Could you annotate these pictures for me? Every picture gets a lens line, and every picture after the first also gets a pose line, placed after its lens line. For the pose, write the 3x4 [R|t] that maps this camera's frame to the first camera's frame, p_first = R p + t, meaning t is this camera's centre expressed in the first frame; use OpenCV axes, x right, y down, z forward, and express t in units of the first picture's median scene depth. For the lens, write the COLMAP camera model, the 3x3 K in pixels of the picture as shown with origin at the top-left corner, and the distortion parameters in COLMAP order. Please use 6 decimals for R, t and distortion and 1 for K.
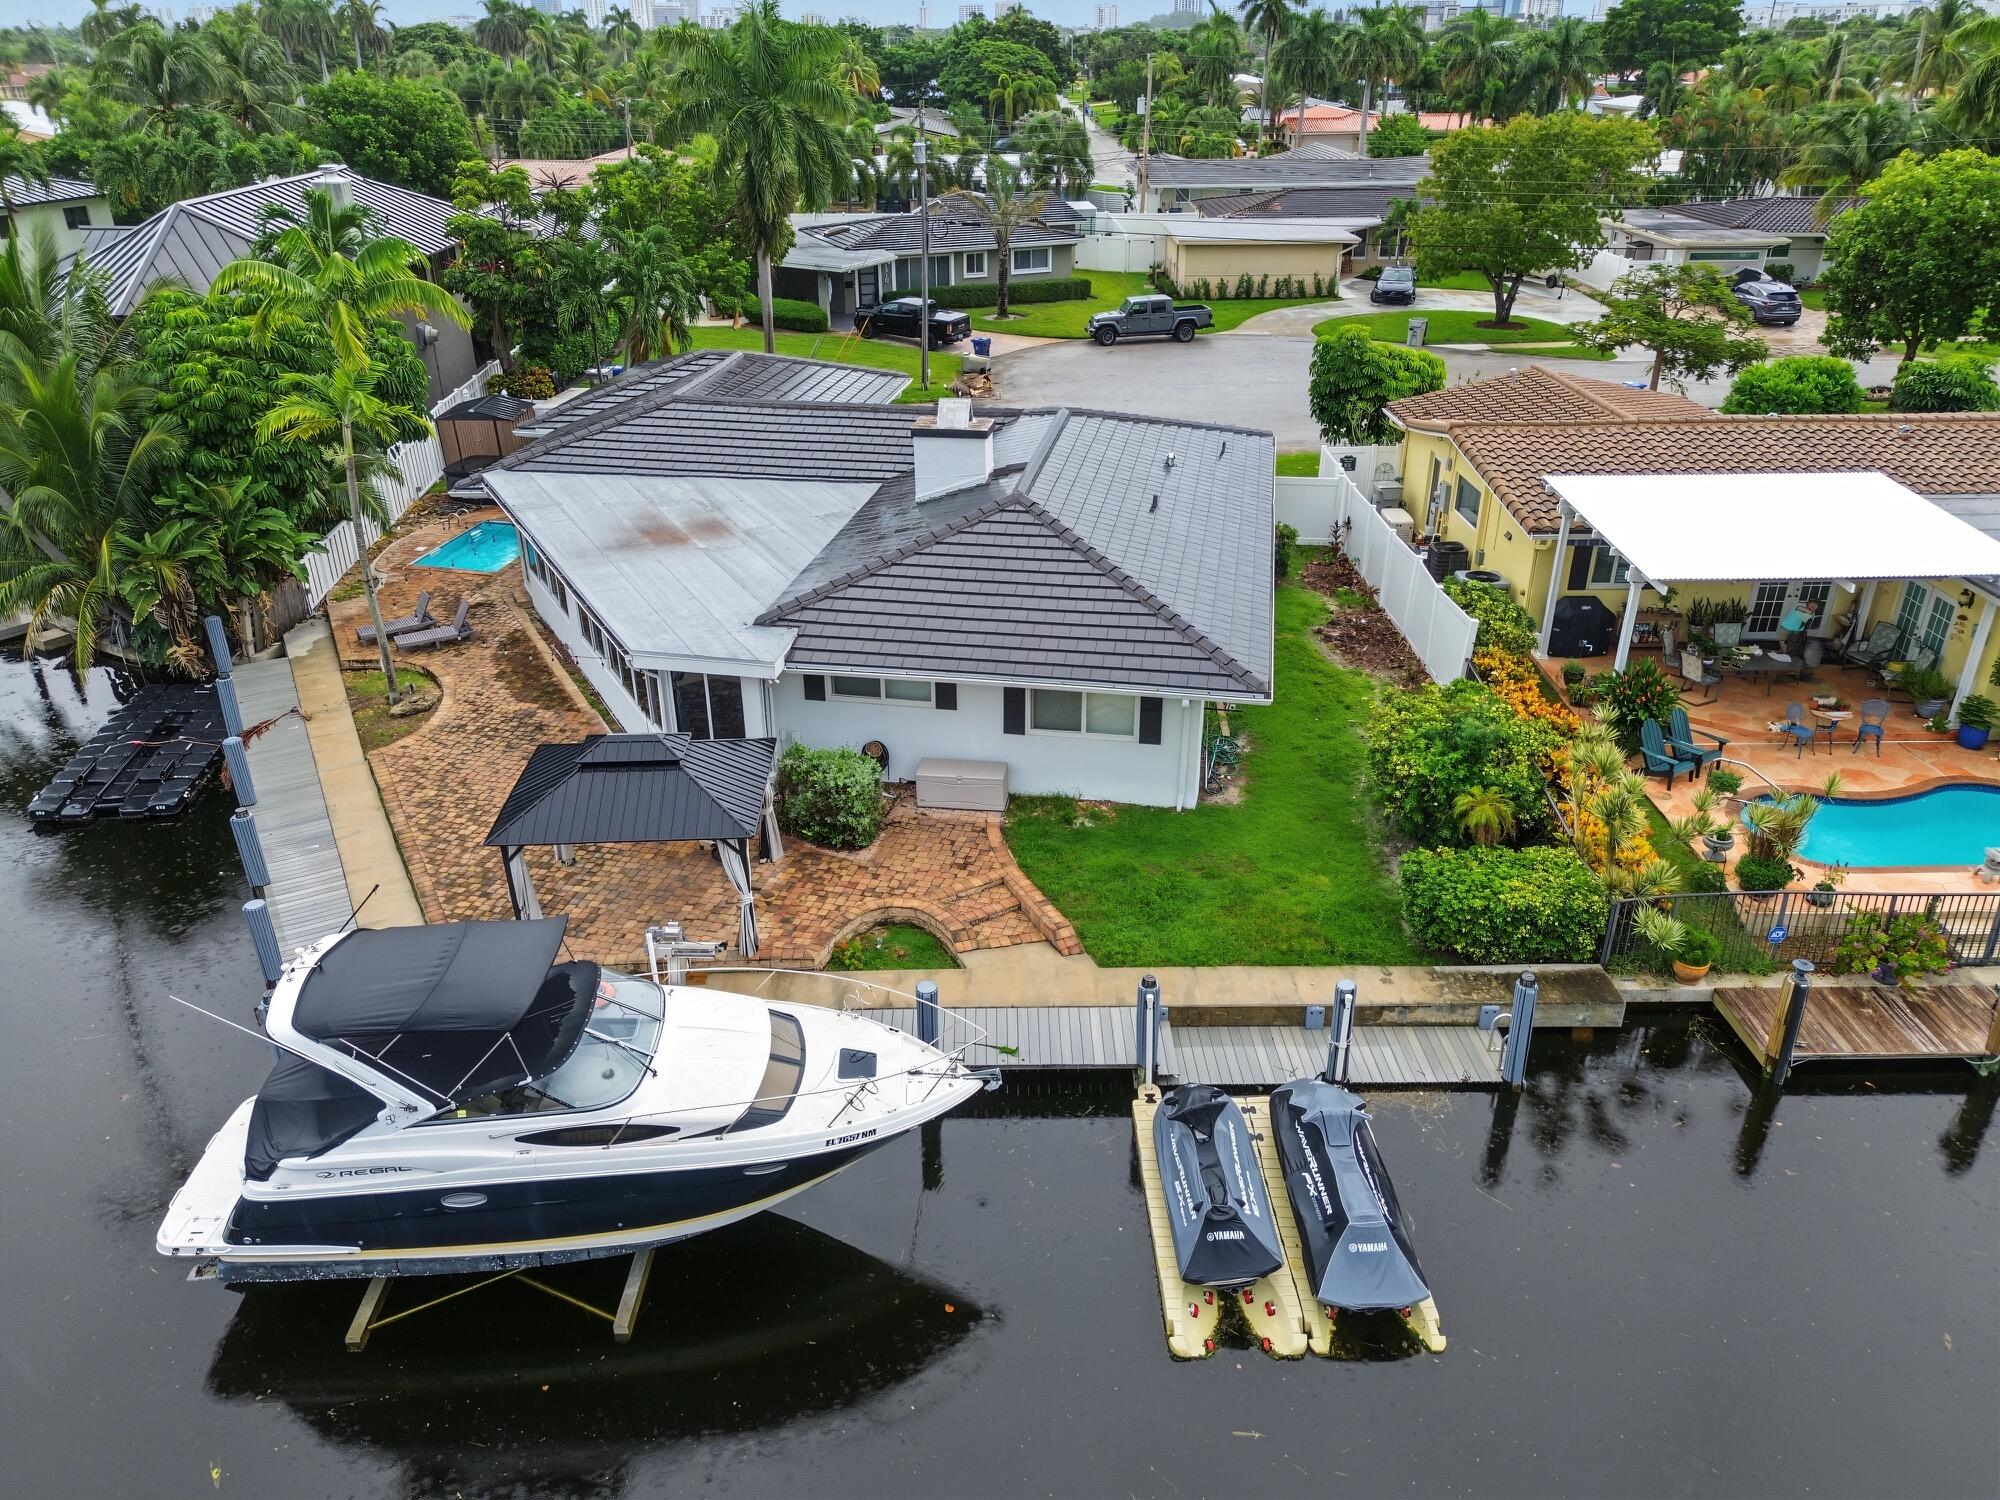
lens RADIAL K [[1450.0, 0, 1002.8], [0, 1450.0, 696.6], [0, 0, 1]] dist [0.037240, 0.002877]
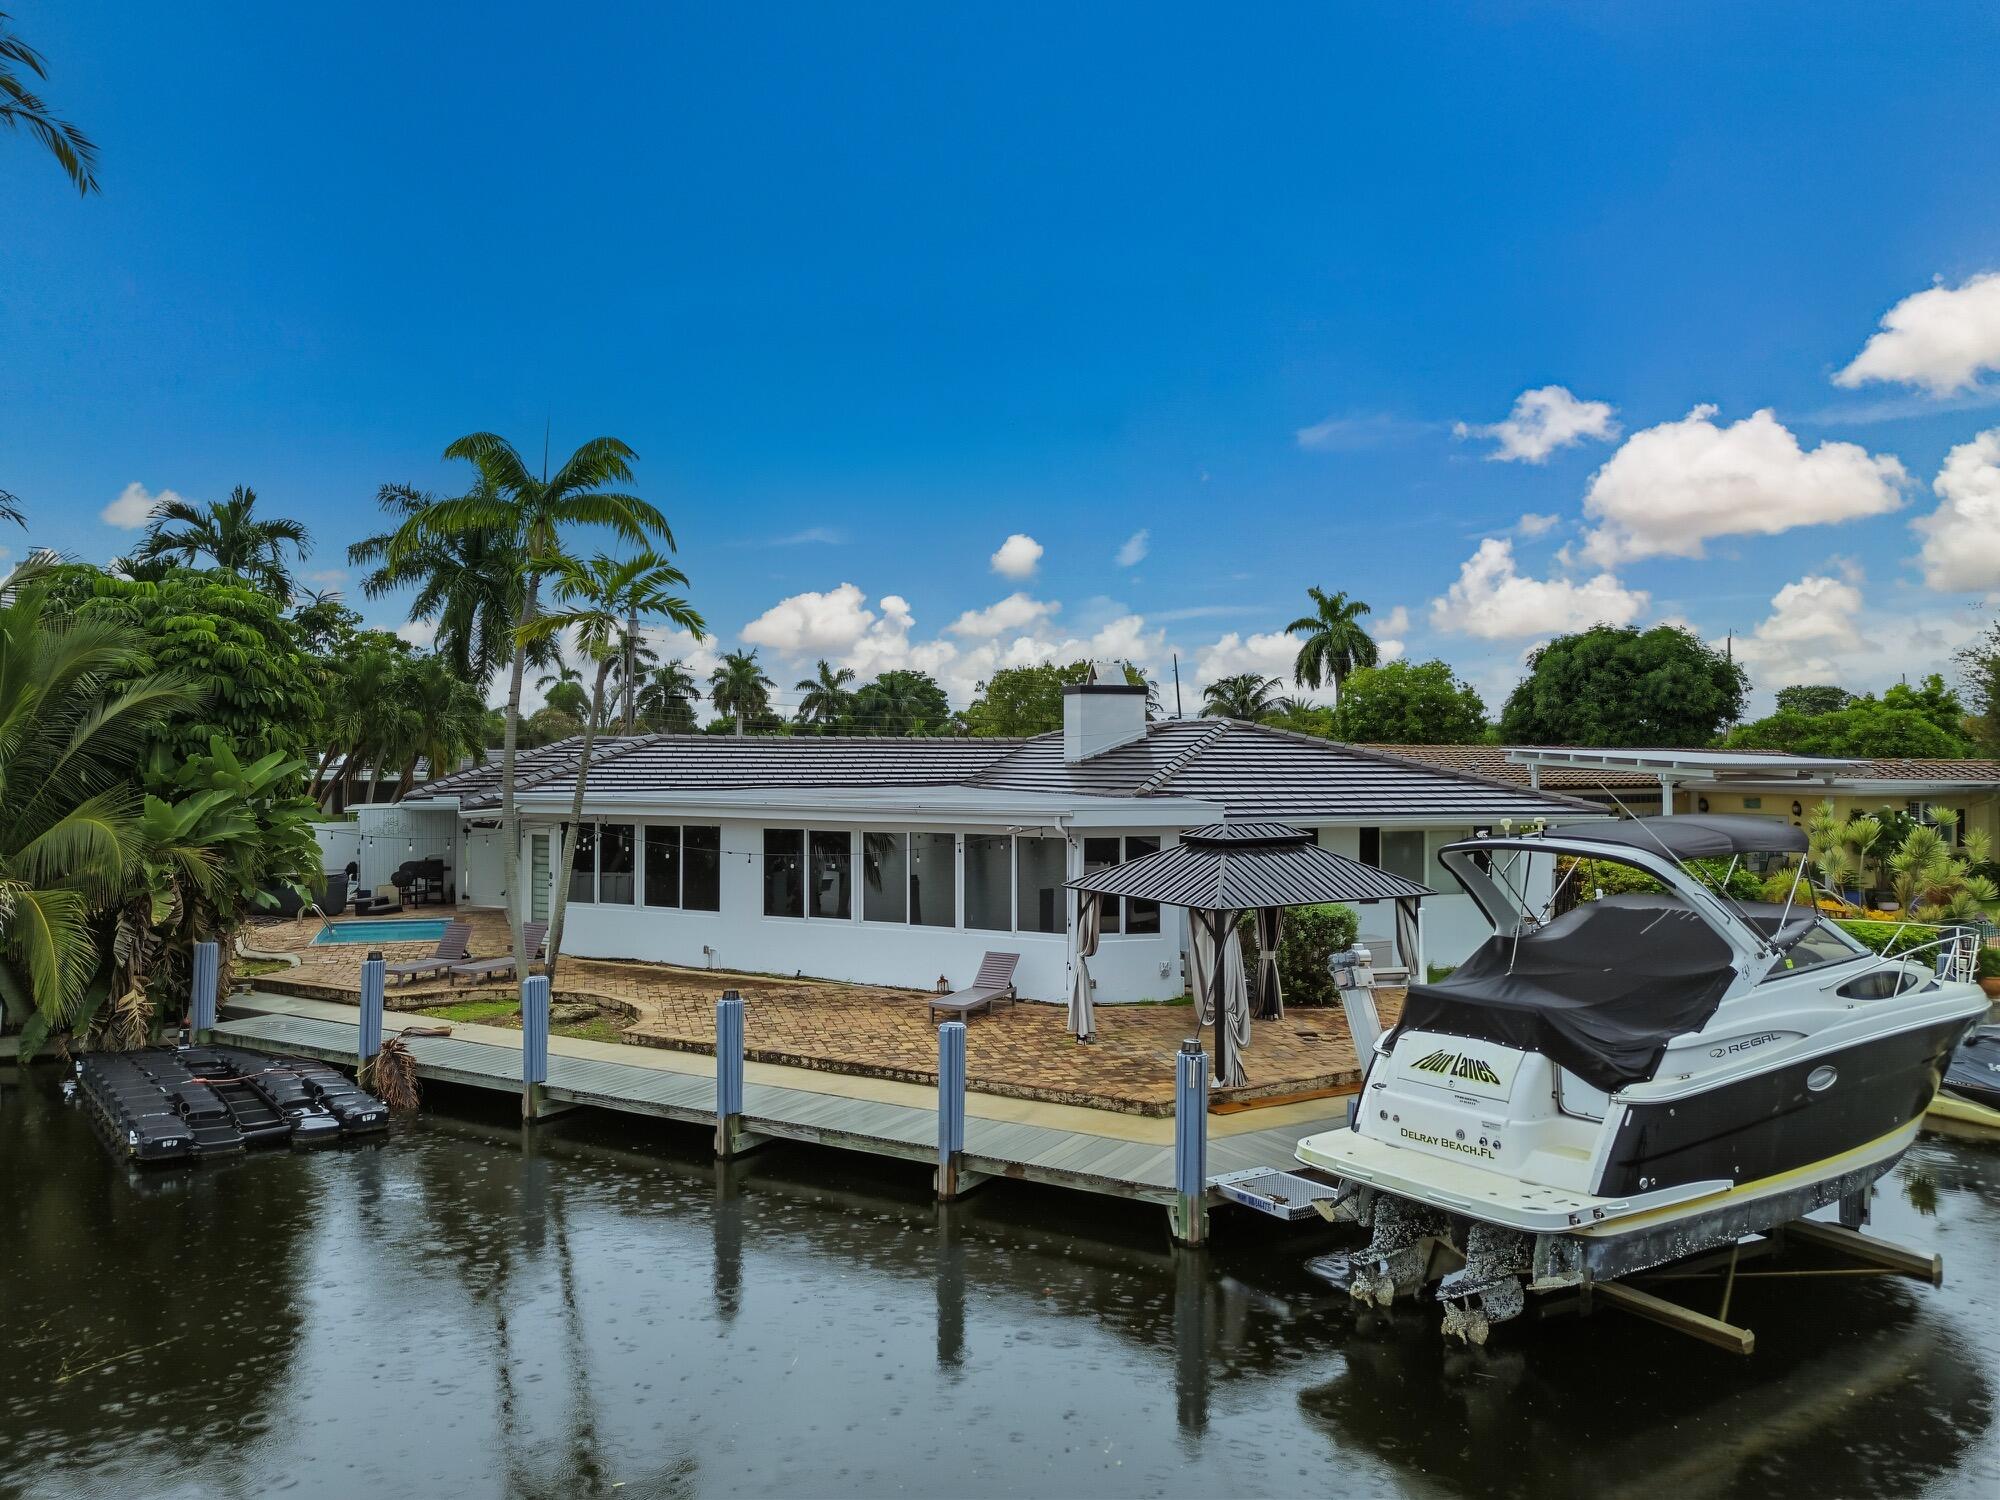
lens RADIAL K [[1412.5, 0, 1000.0], [0, 1412.5, 750.0], [0, 0, 1]] dist [0.092072, -0.118151]
pose [[0.857293, 0.009259, 0.514745, -0.656767], [0.208398, 0.908020, -0.363414, 0.213818], [-0.470764, 0.418824, 0.776510, 0.306736]]
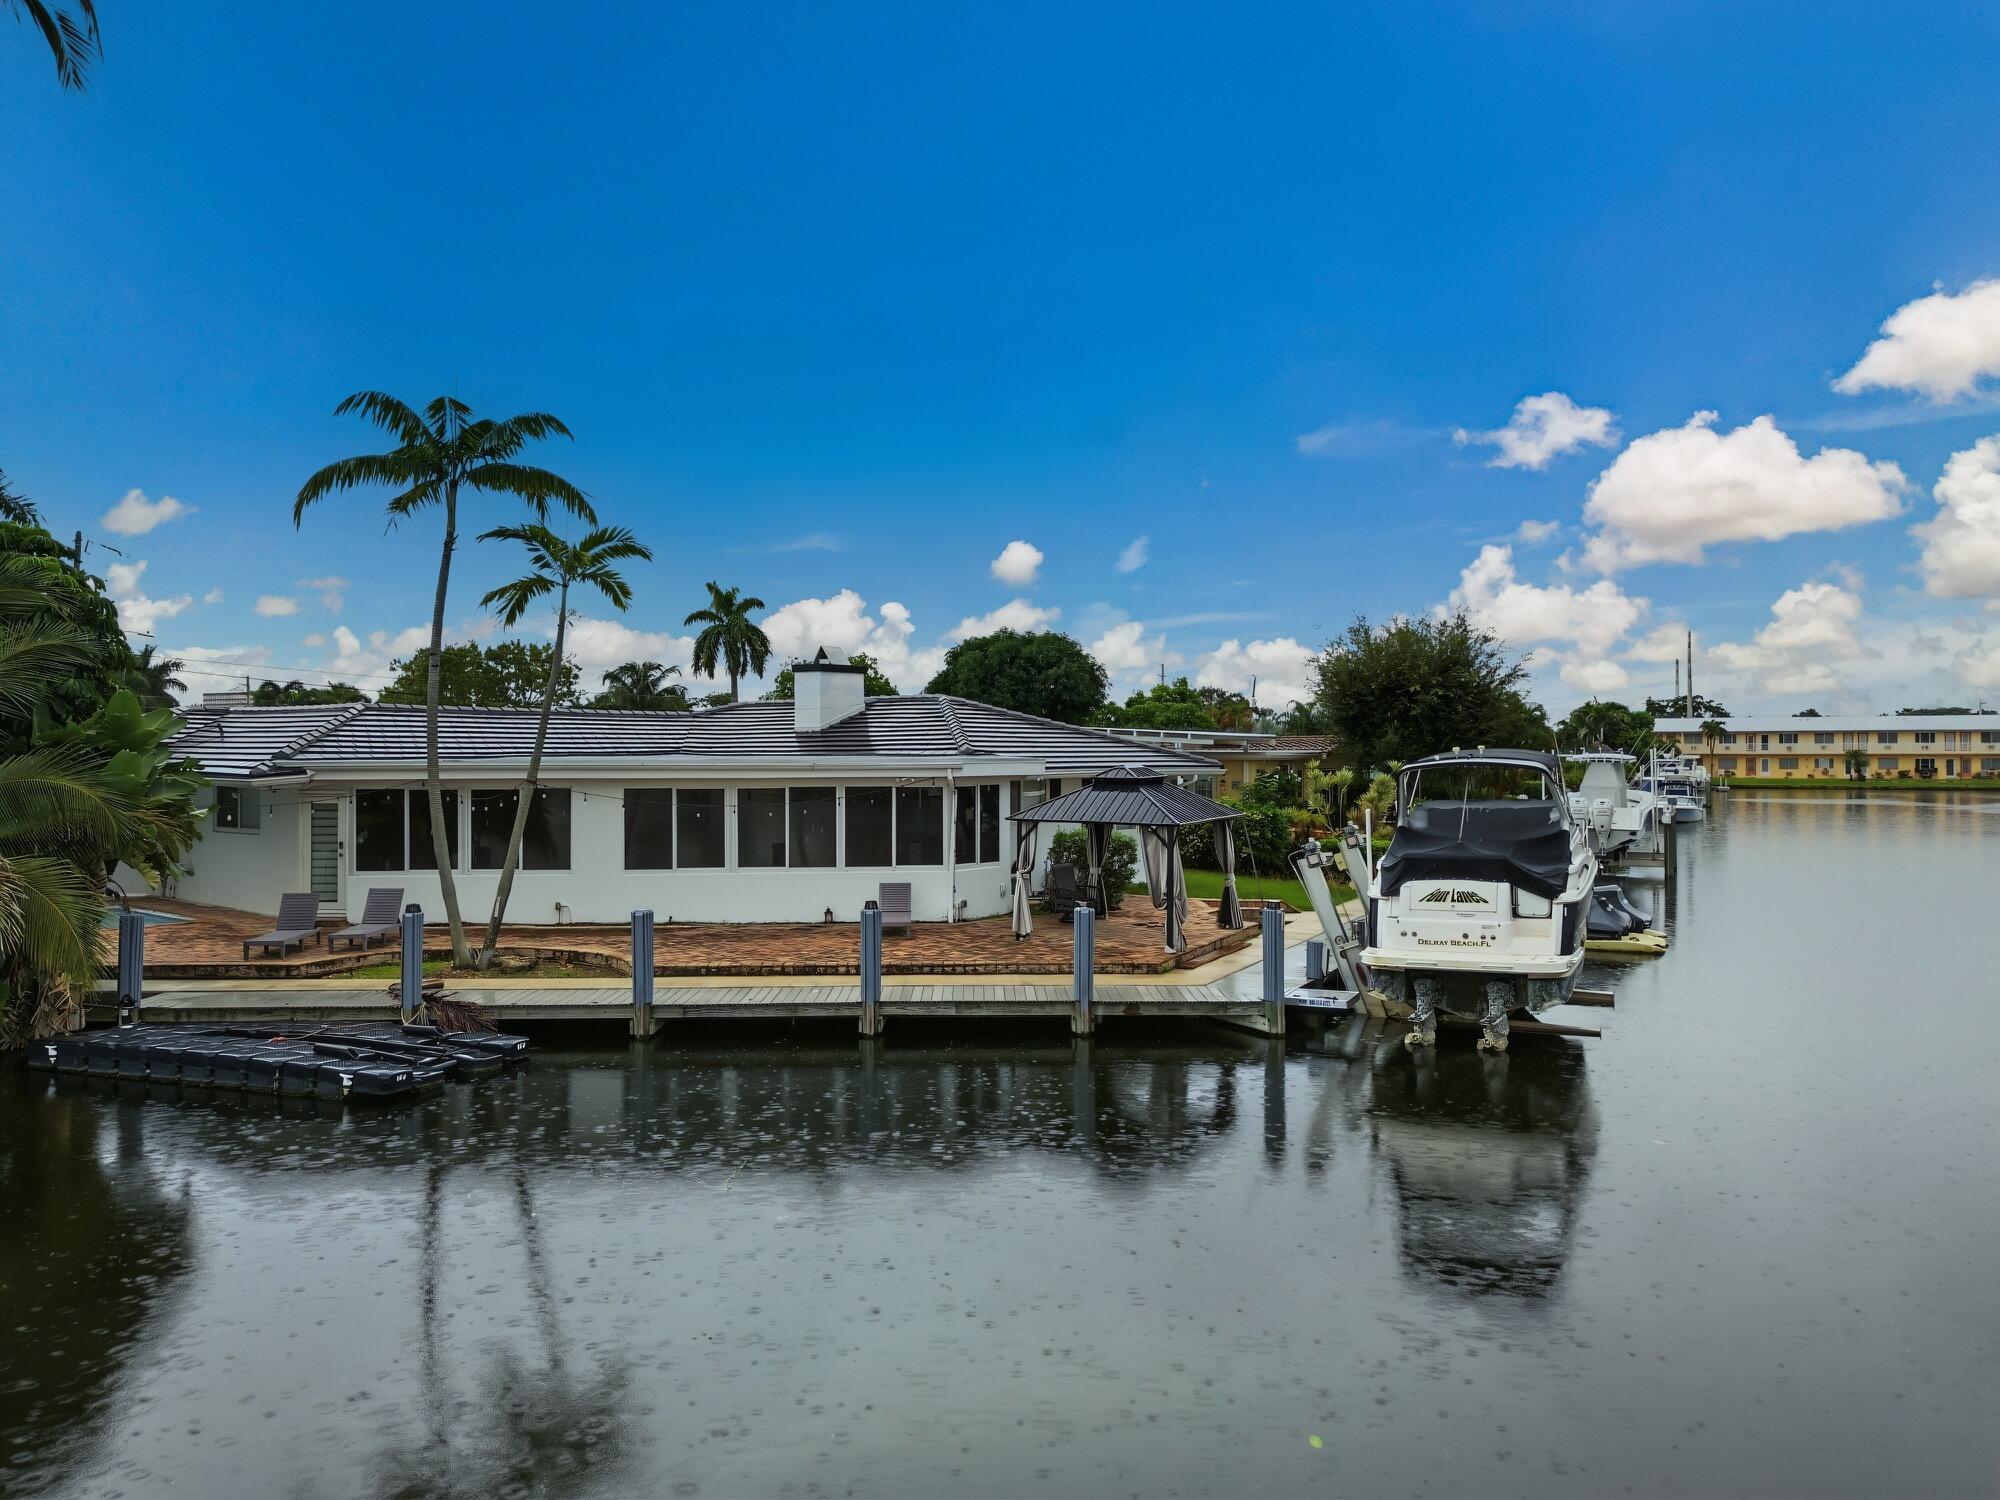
lens RADIAL K [[1412.5, 0, 1000.0], [0, 1412.5, 750.0], [0, 0, 1]] dist [0.092072, -0.118151]
pose [[0.472062, 0.004371, 0.881555, -1.051754], [0.366523, 0.908488, -0.200773, 0.165002], [-0.801759, 0.417888, 0.427261, 0.467498]]
